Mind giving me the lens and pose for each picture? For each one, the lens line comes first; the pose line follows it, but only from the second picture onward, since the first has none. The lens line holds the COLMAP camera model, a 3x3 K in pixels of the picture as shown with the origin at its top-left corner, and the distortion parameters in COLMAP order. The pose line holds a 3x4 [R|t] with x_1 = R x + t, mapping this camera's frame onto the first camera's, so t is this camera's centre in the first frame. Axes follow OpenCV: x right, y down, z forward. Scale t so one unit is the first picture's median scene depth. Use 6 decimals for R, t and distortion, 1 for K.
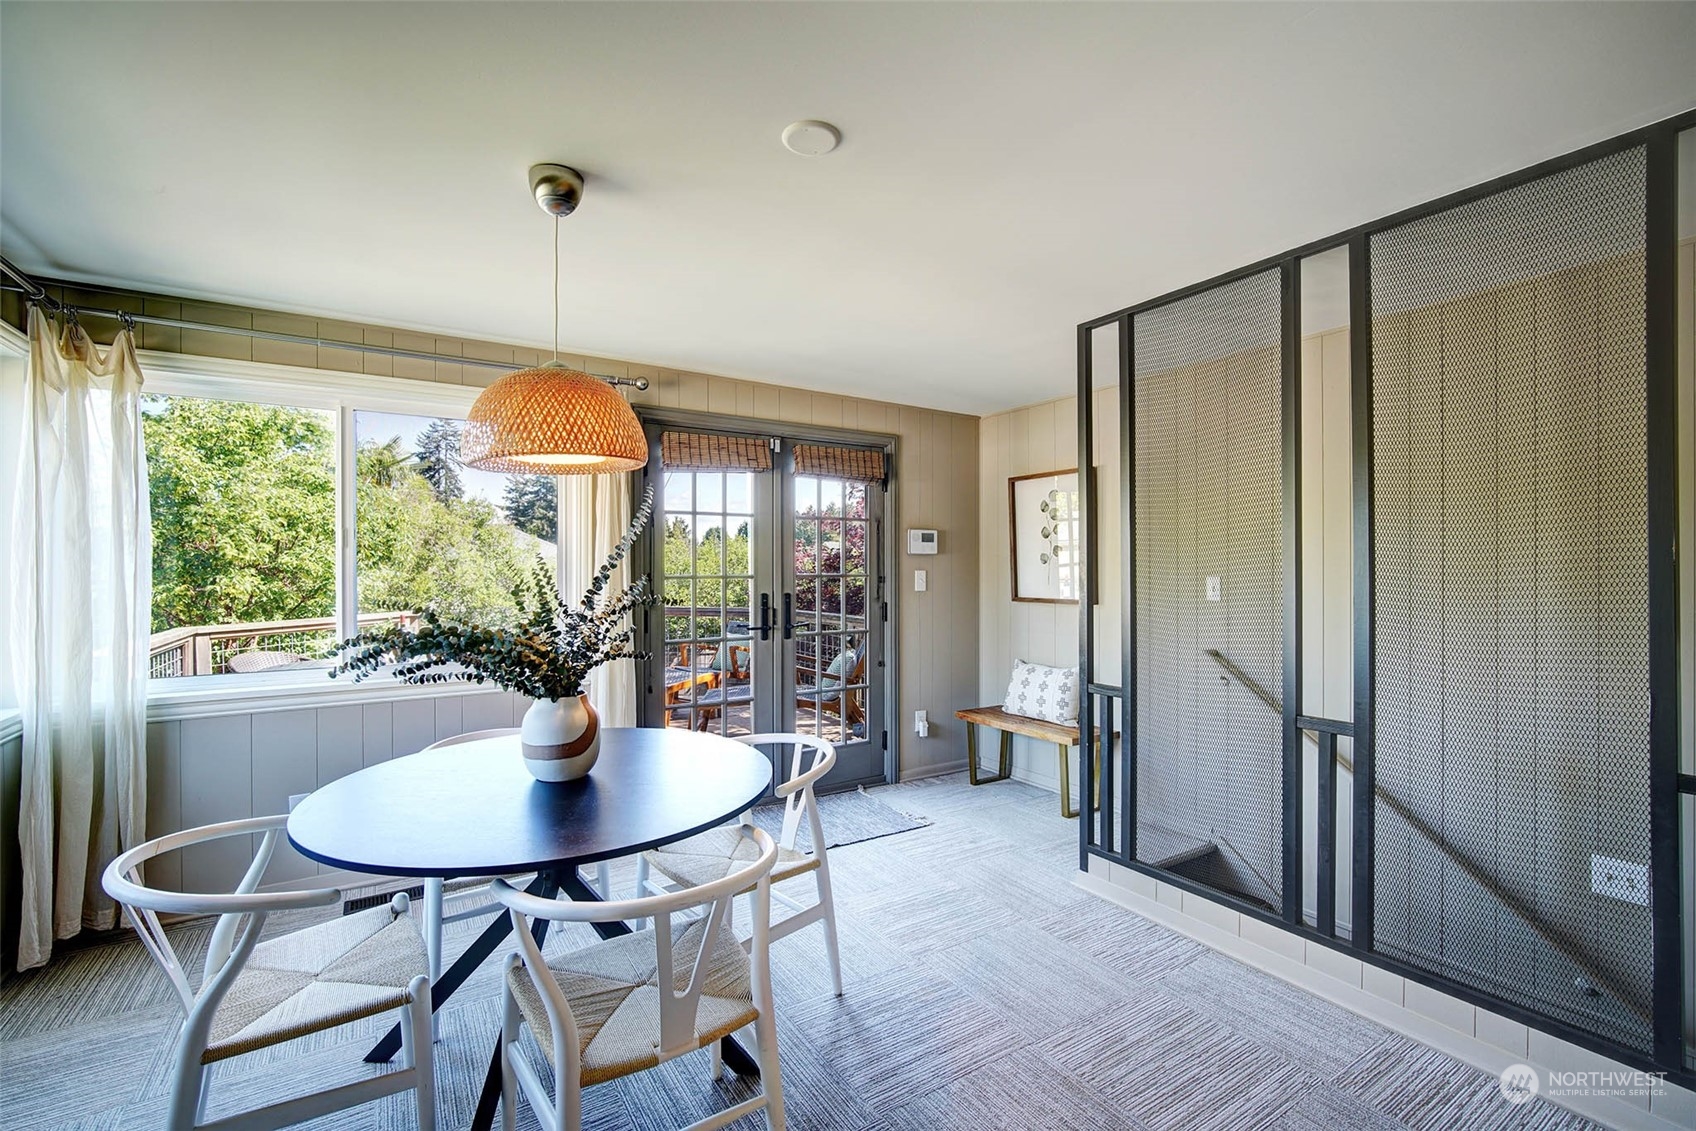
lens RADIAL K [[733.2, 0, 848.0], [0, 733.2, 565.5], [0, 0, 1]] dist [-0.002999, -0.000179]
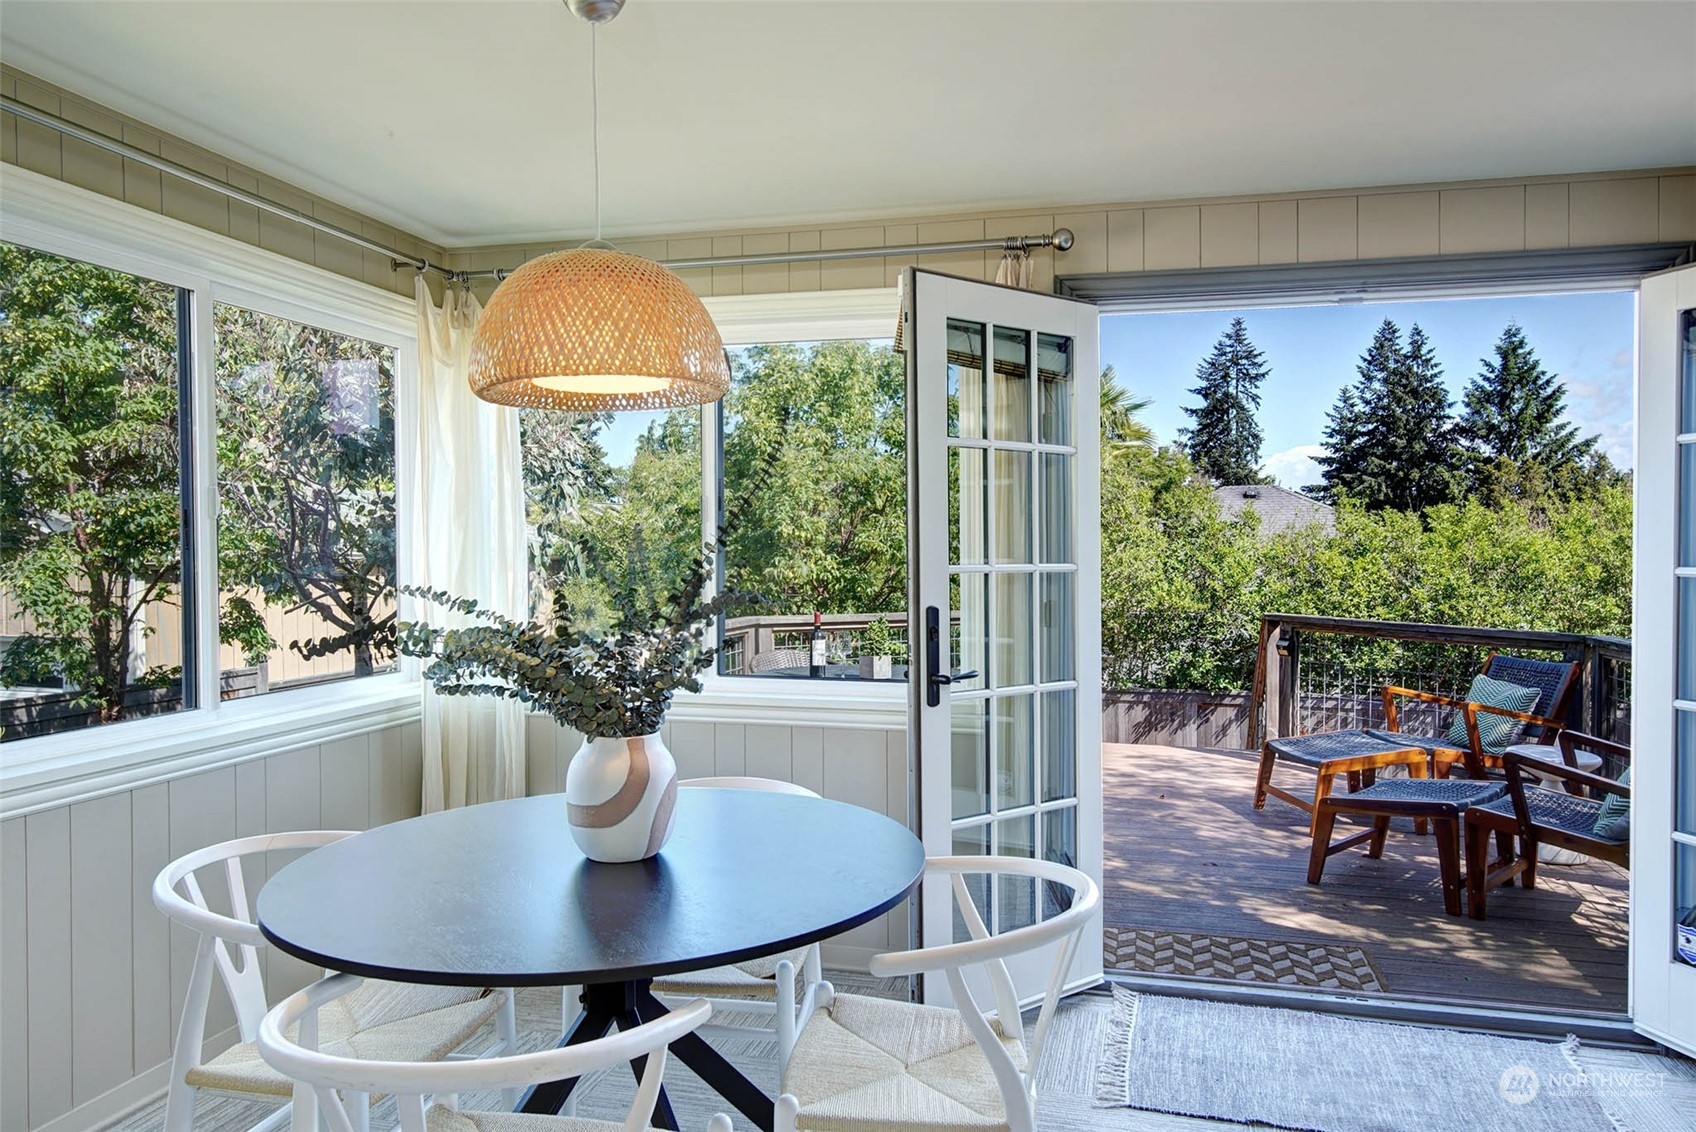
lens RADIAL K [[1151.3, 0, 848.0], [0, 1151.3, 566.0], [0, 0, 1]] dist [-0.003491, -0.000409]
pose [[0.694231, 0.018585, -0.719512, 0.155637], [-0.008058, 0.999805, 0.018050, -0.000359], [0.719707, -0.006733, 0.694245, 0.132795]]
